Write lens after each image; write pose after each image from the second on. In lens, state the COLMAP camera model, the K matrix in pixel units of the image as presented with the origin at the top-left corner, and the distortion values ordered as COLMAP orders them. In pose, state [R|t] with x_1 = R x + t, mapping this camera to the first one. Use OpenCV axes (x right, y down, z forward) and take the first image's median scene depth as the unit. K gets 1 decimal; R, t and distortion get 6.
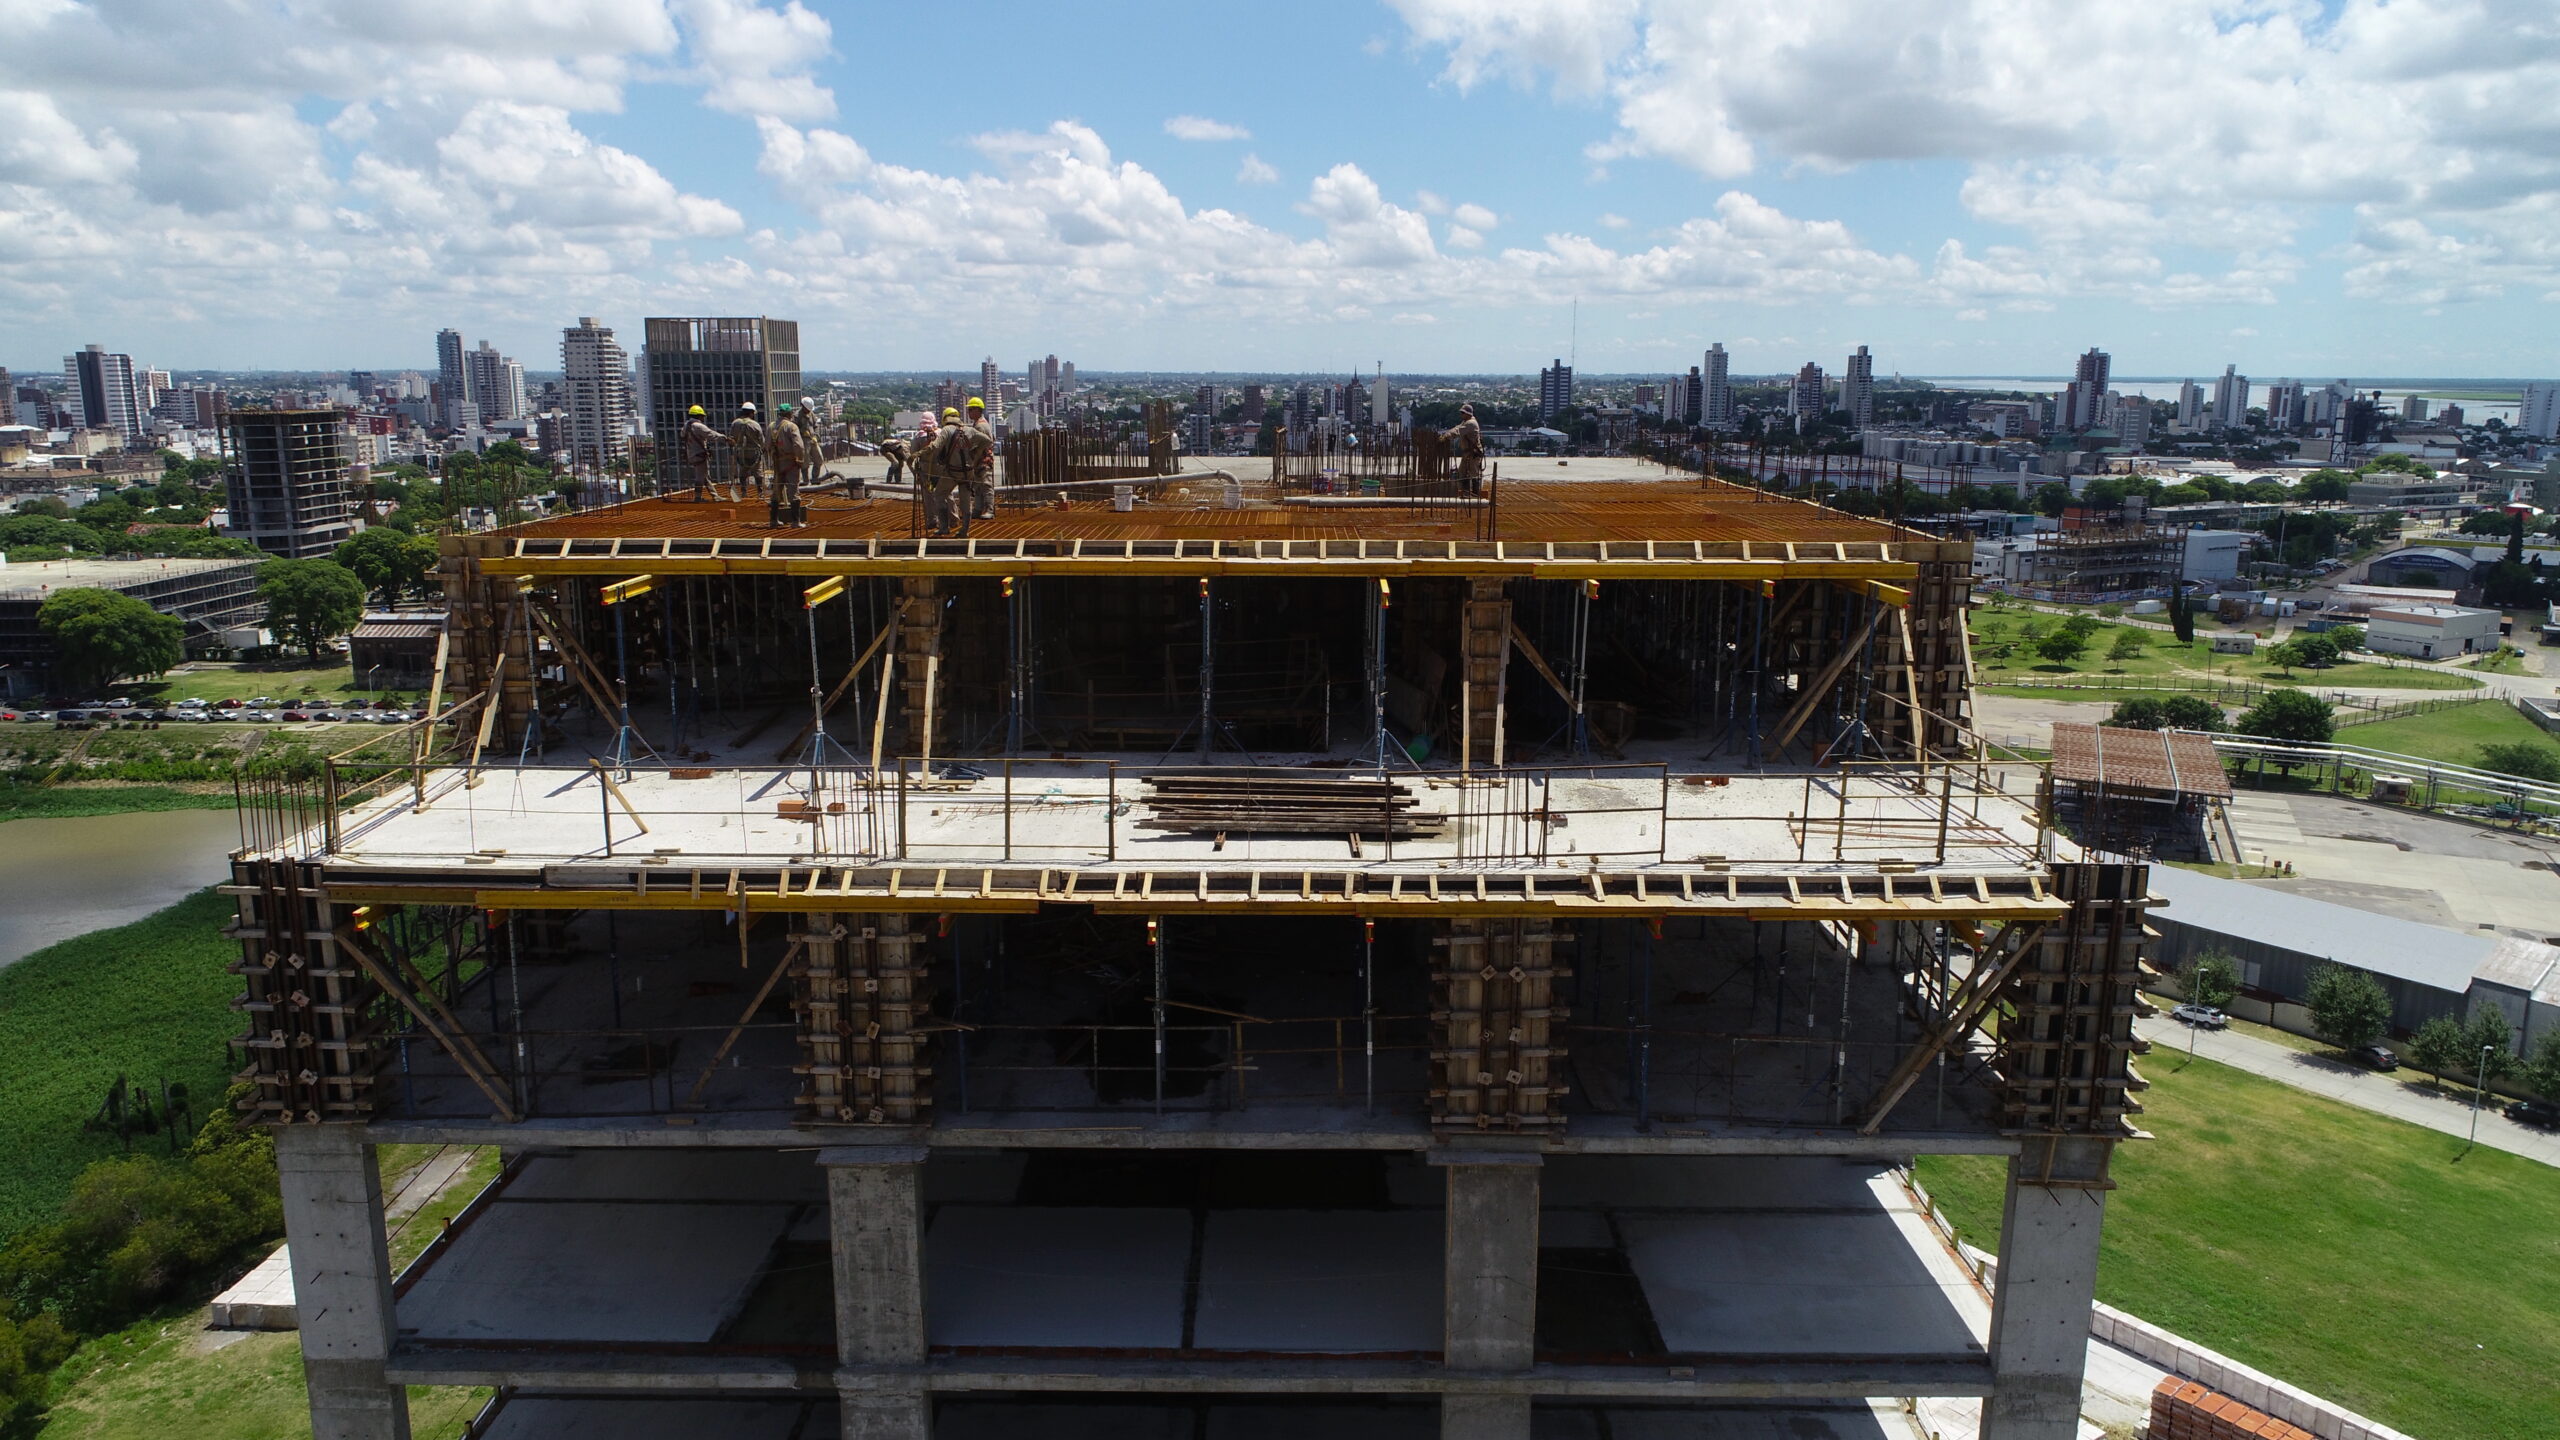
lens RADIAL K [[1709.4, 0, 1277.7], [0, 1709.4, 726.4], [0, 0, 1]] dist [-0.001760, -0.001508]
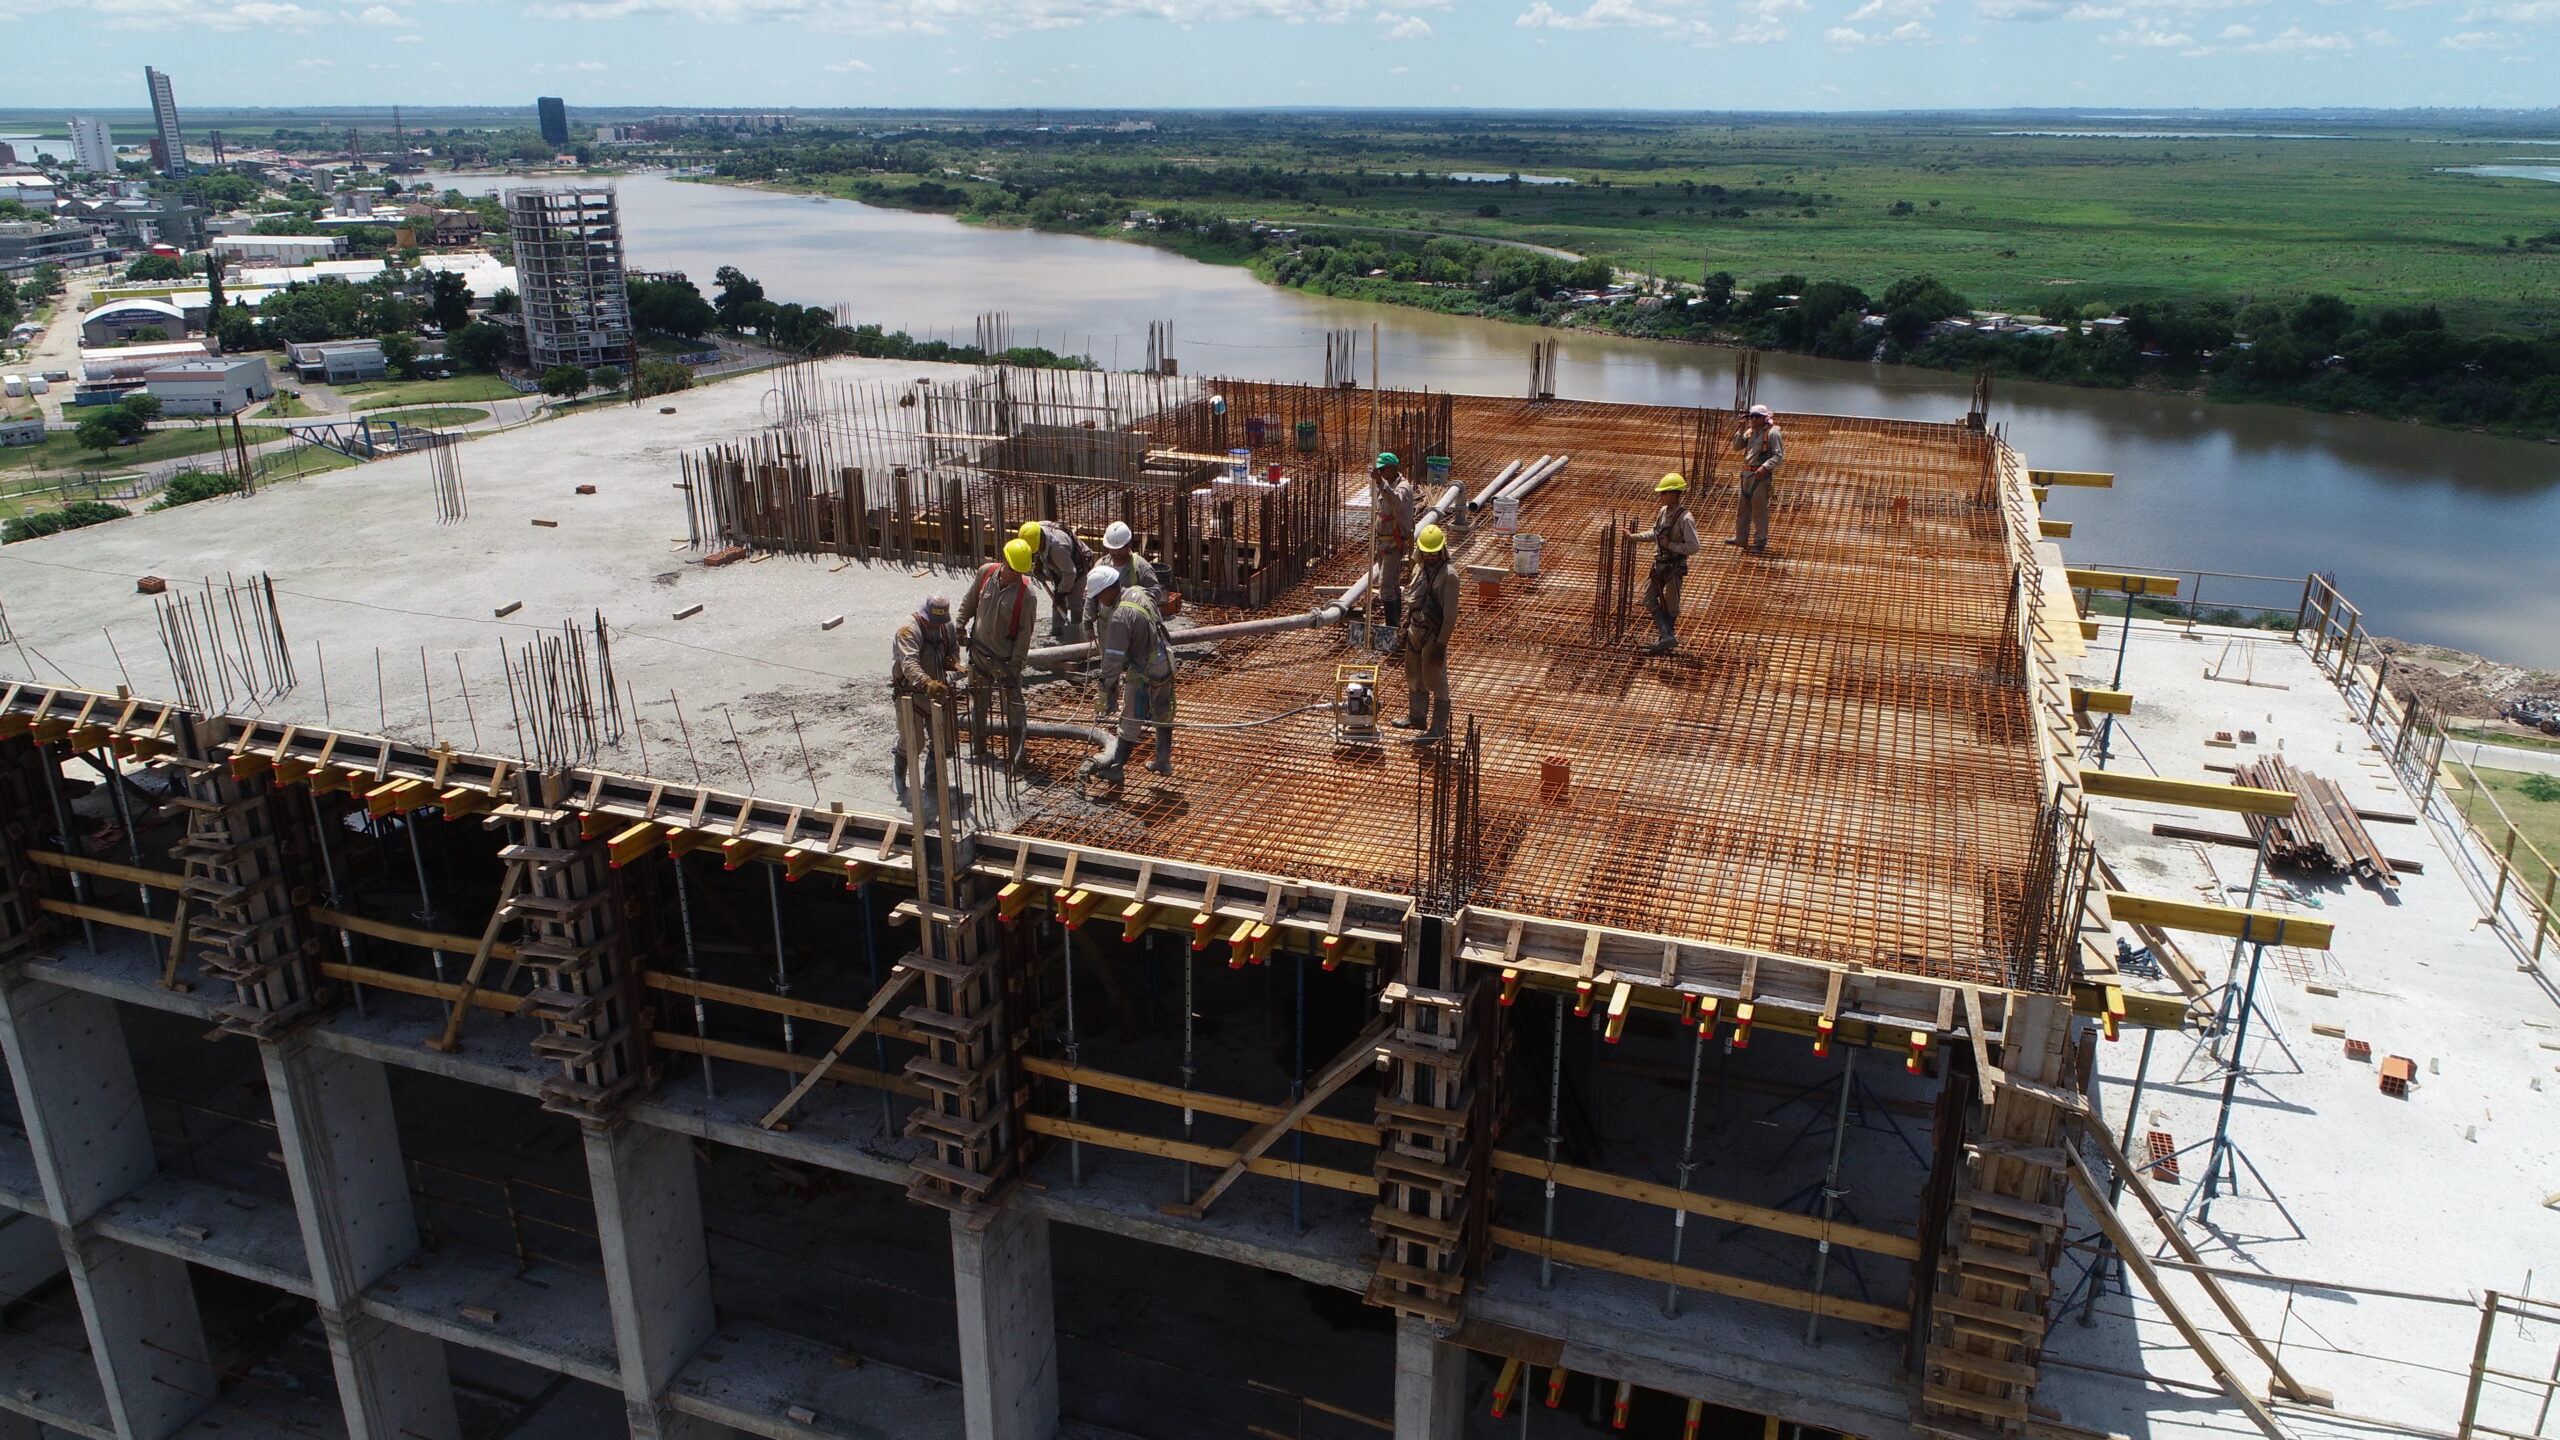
lens RADIAL K [[1708.5, 0, 1277.4], [0, 1708.5, 725.4], [0, 0, 1]] dist [-0.003117, -0.000062]
pose [[0.332054, -0.324317, 0.885753, -0.066683], [0.191067, 0.942693, 0.273537, -0.024522], [-0.923706, 0.078409, 0.374992, 0.075208]]
